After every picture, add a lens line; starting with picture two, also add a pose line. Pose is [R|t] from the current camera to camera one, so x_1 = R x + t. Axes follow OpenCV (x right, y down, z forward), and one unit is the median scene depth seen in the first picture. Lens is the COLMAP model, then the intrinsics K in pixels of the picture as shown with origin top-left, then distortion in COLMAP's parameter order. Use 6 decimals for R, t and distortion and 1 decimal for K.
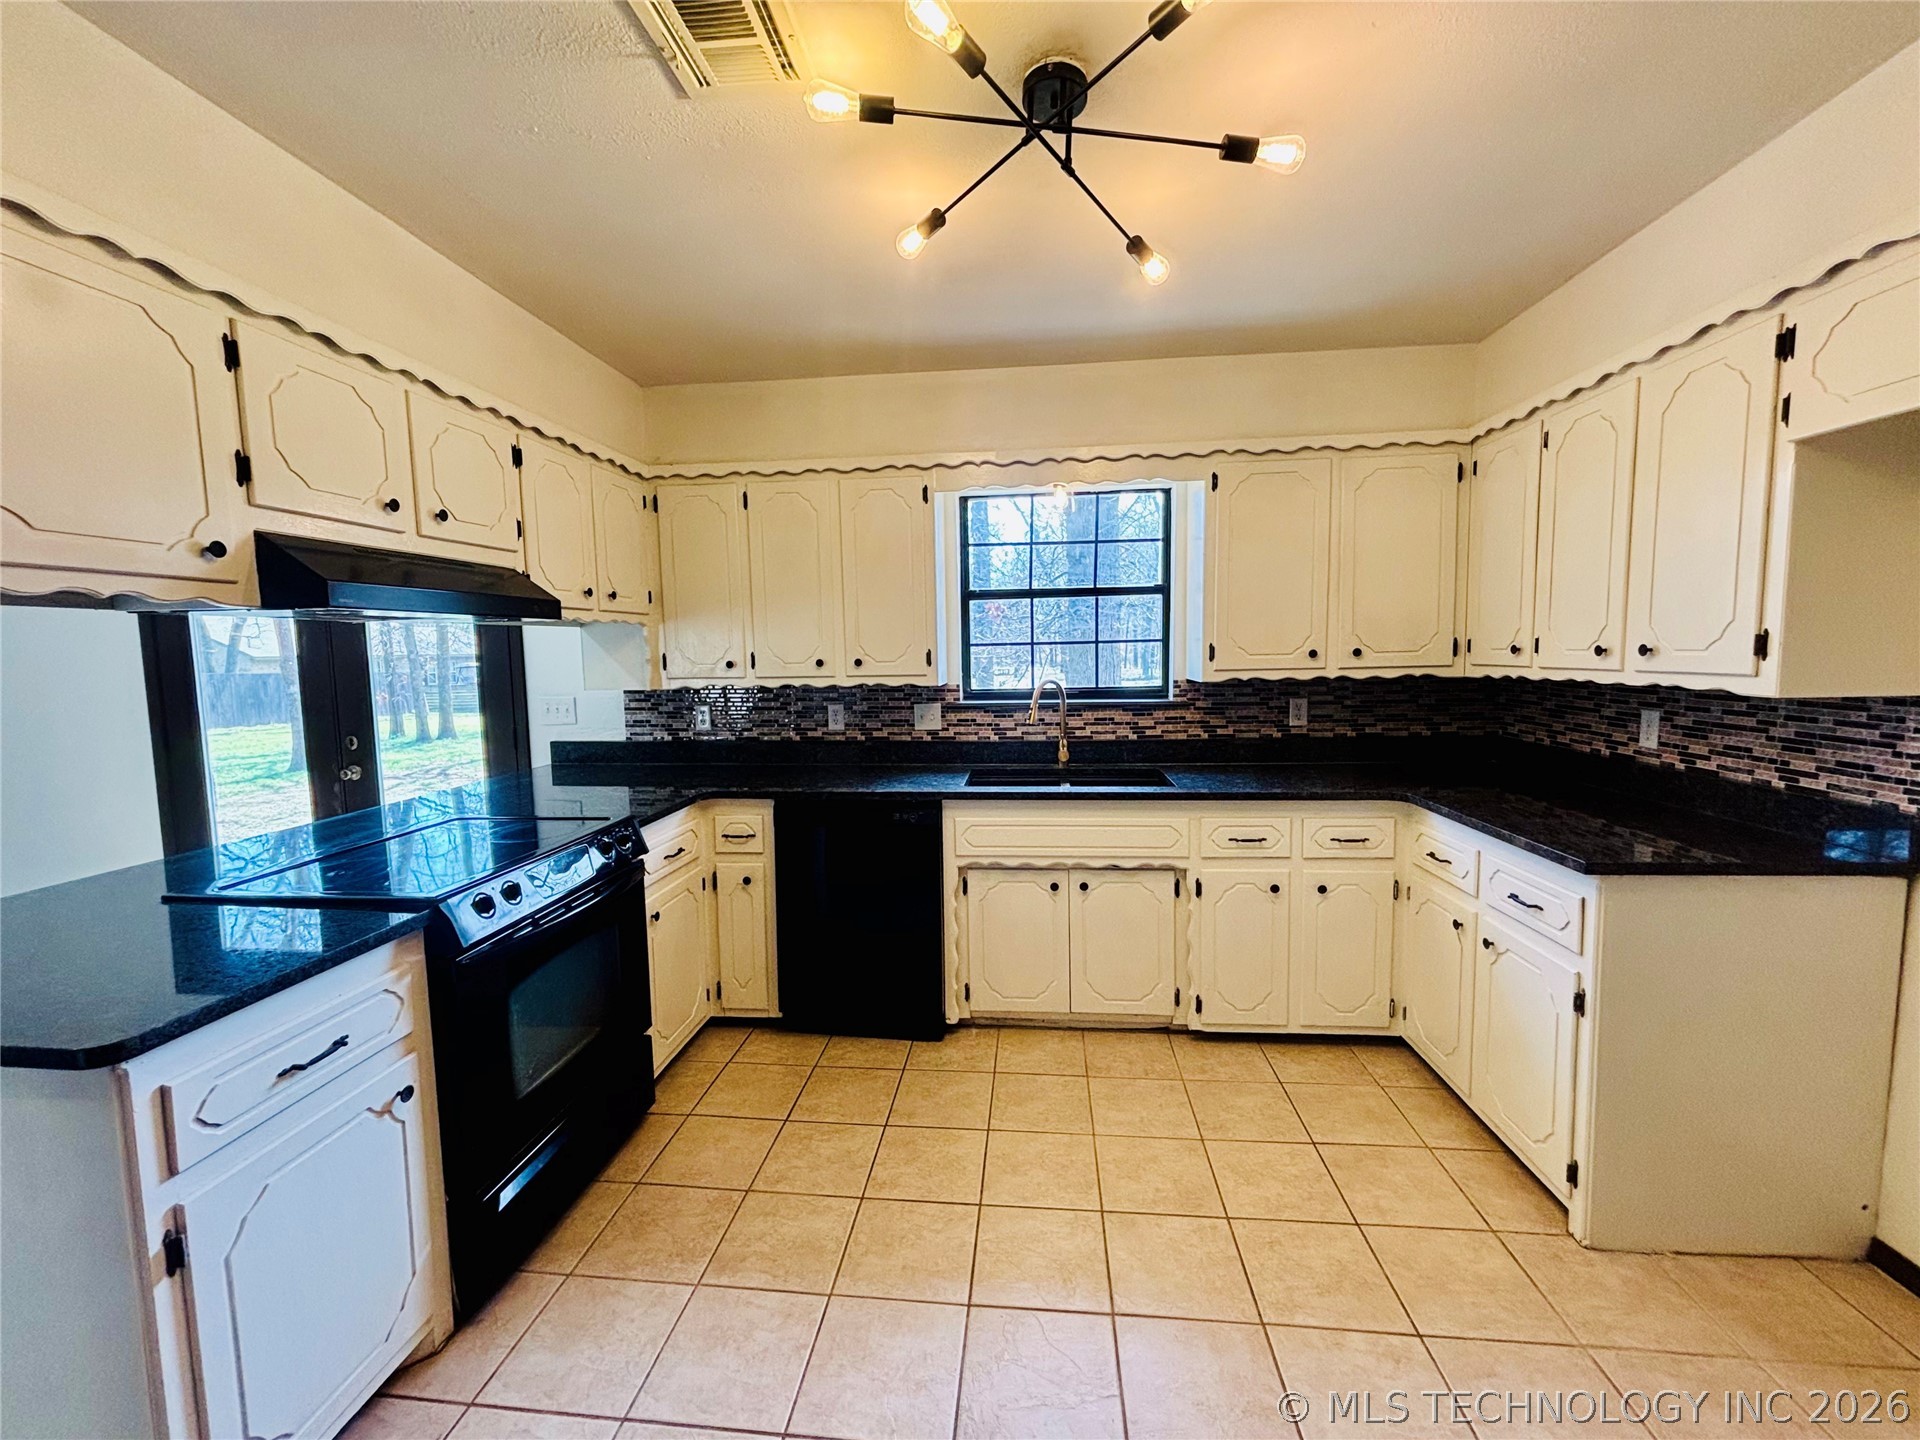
lens RADIAL K [[776.1, 0, 957.9], [0, 776.1, 726.3], [0, 0, 1]] dist [-0.002489, 0.001865]
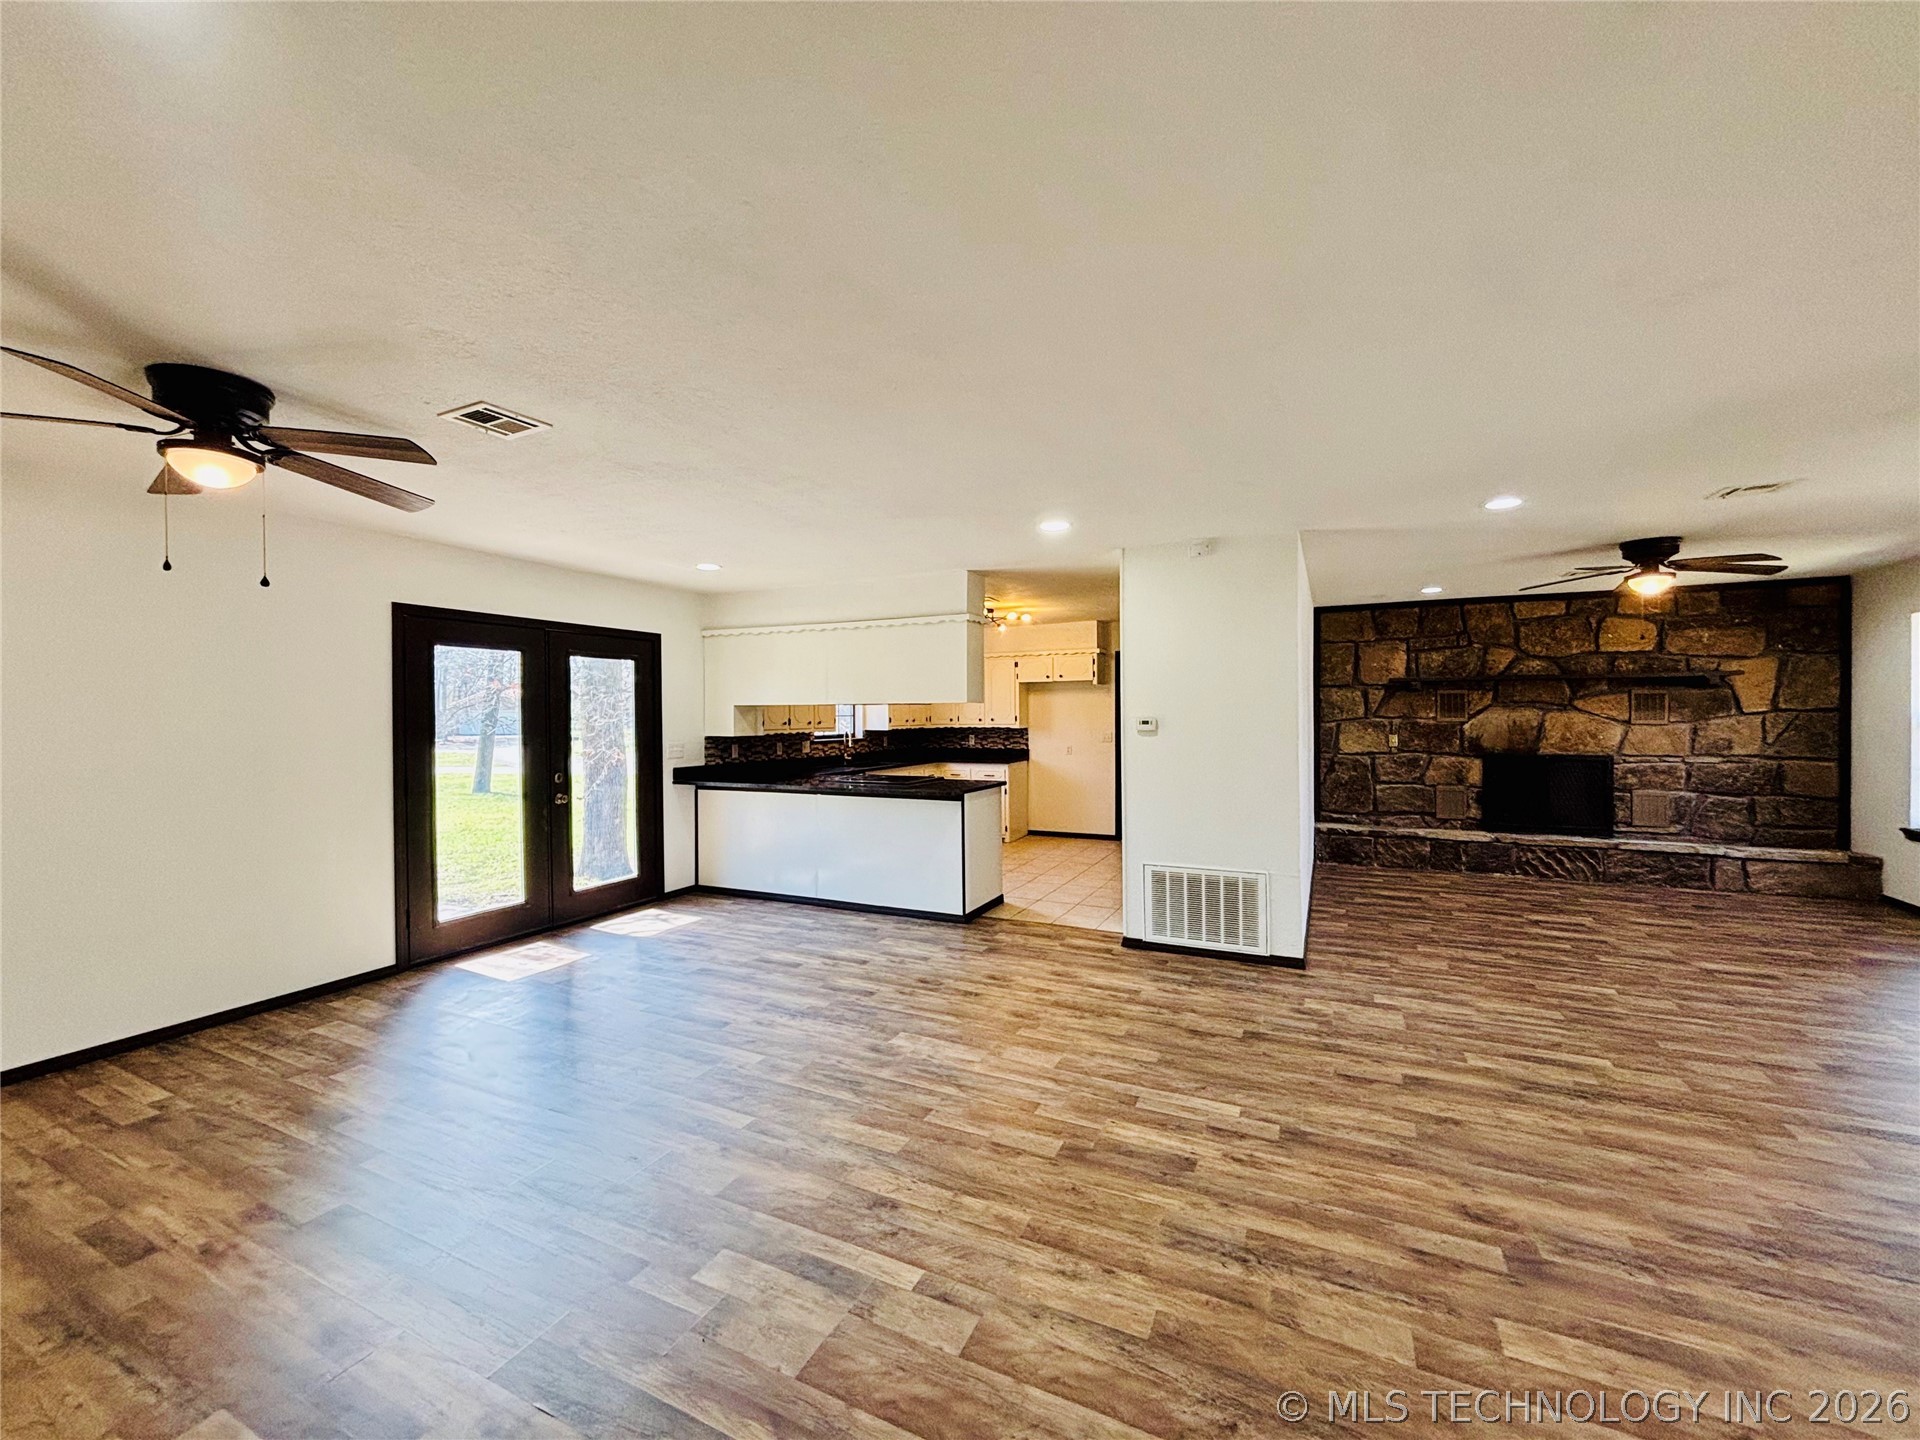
lens RADIAL K [[776.1, 0, 957.5], [0, 776.1, 721.9], [0, 0, 1]] dist [-0.002489, 0.001865]
pose [[0.341208, 0.007331, 0.939959, -2.444026], [0.093038, 0.994796, -0.041532, 0.060599], [-0.935372, 0.101624, 0.338750, -0.252348]]
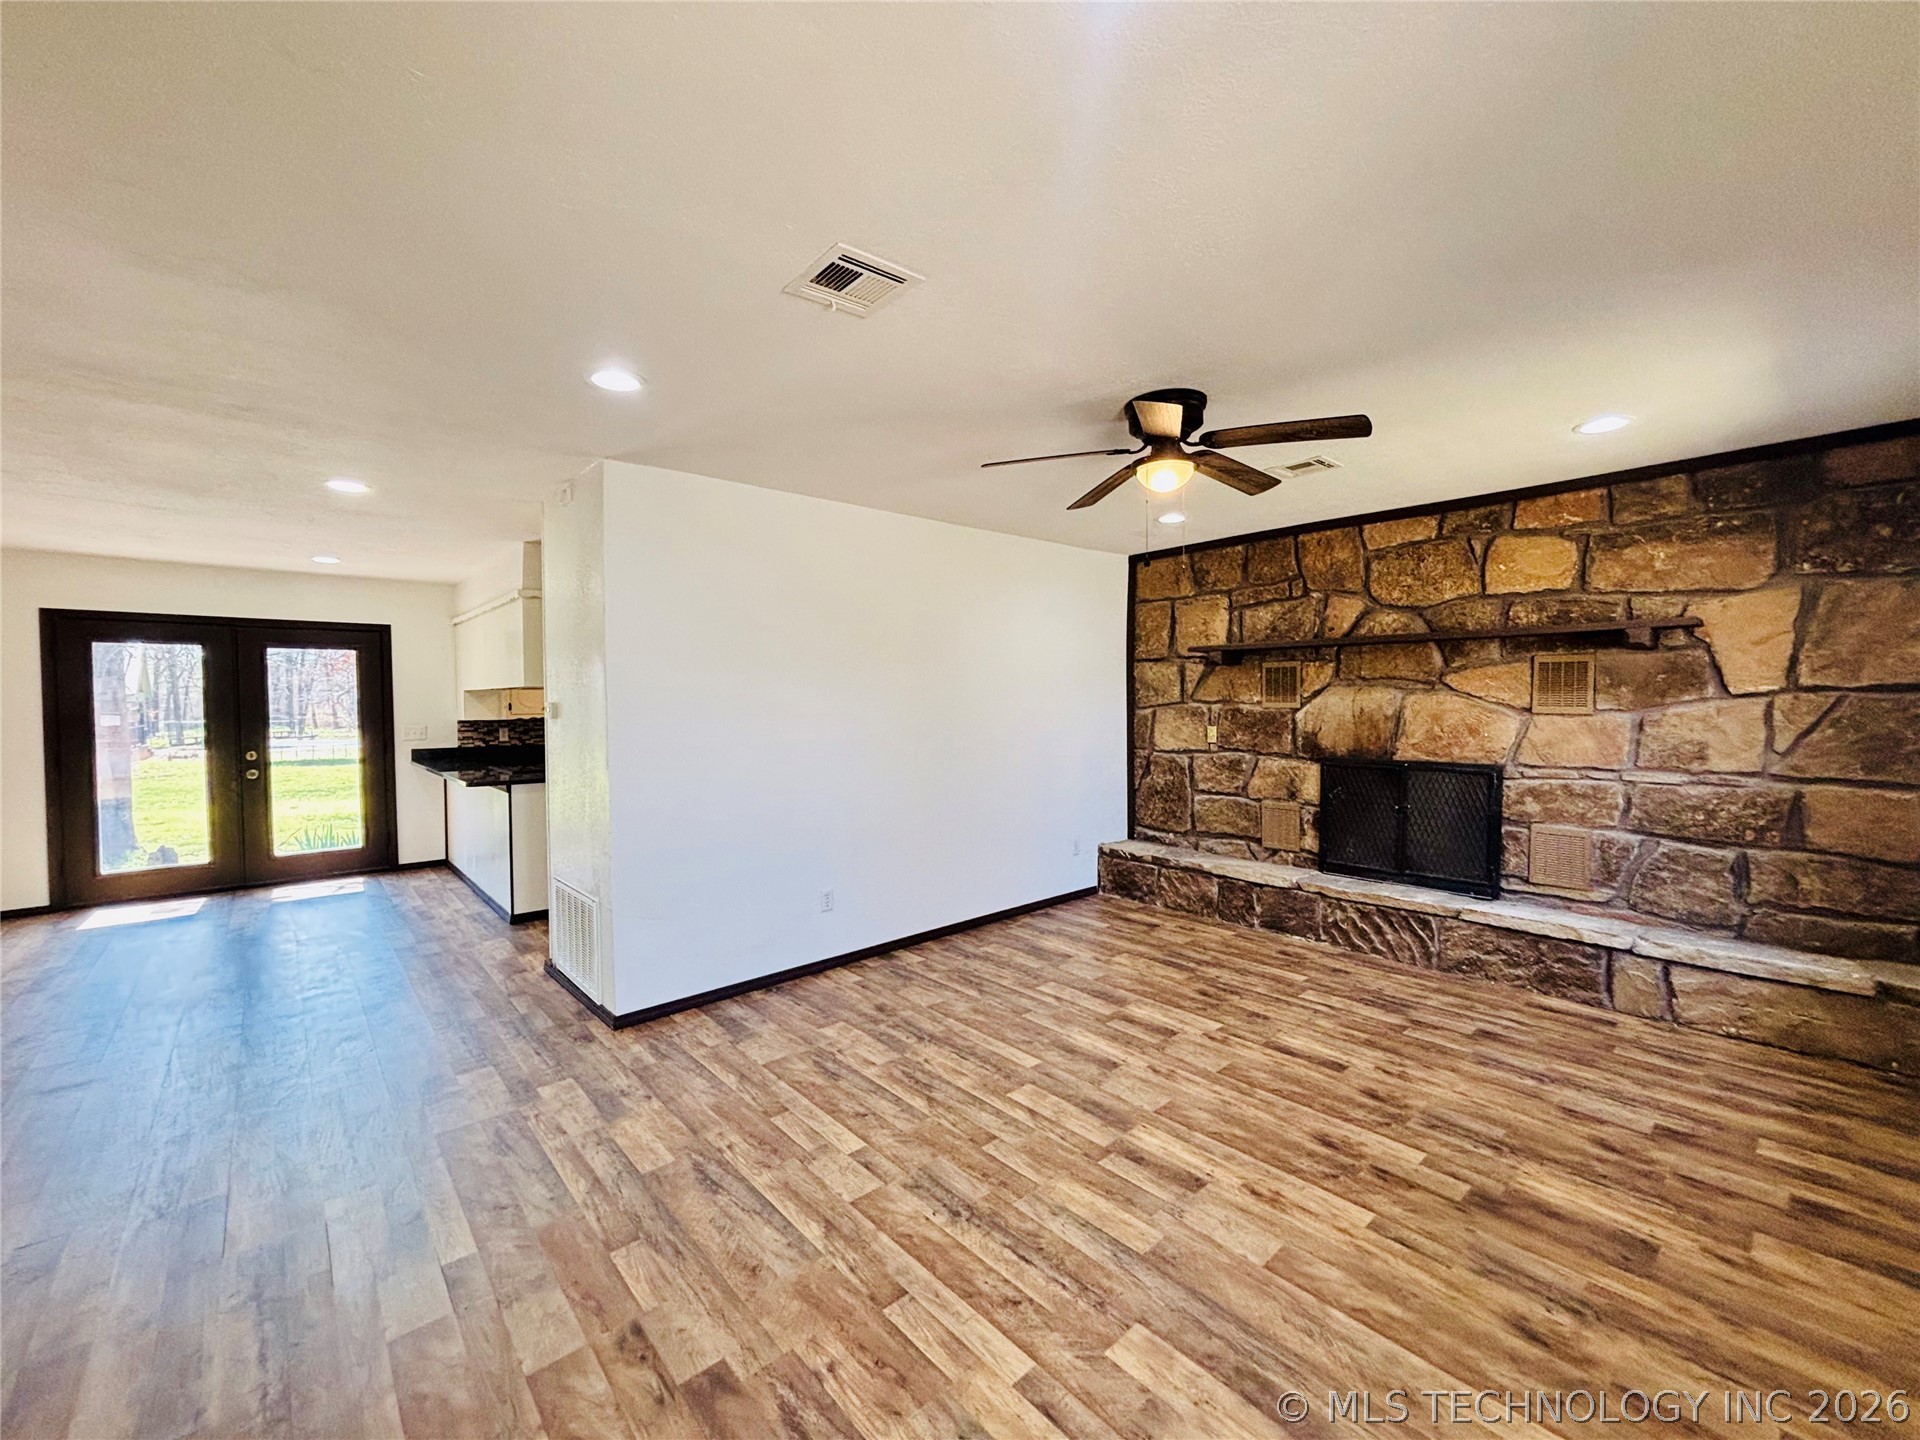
lens RADIAL K [[776.1, 0, 955.7], [0, 776.1, 719.3], [0, 0, 1]] dist [-0.002489, 0.001865]
pose [[0.677356, -0.006421, 0.735628, -1.266521], [0.068608, 0.996155, -0.054479, 0.176610], [-0.732450, 0.087372, 0.675192, -1.561274]]
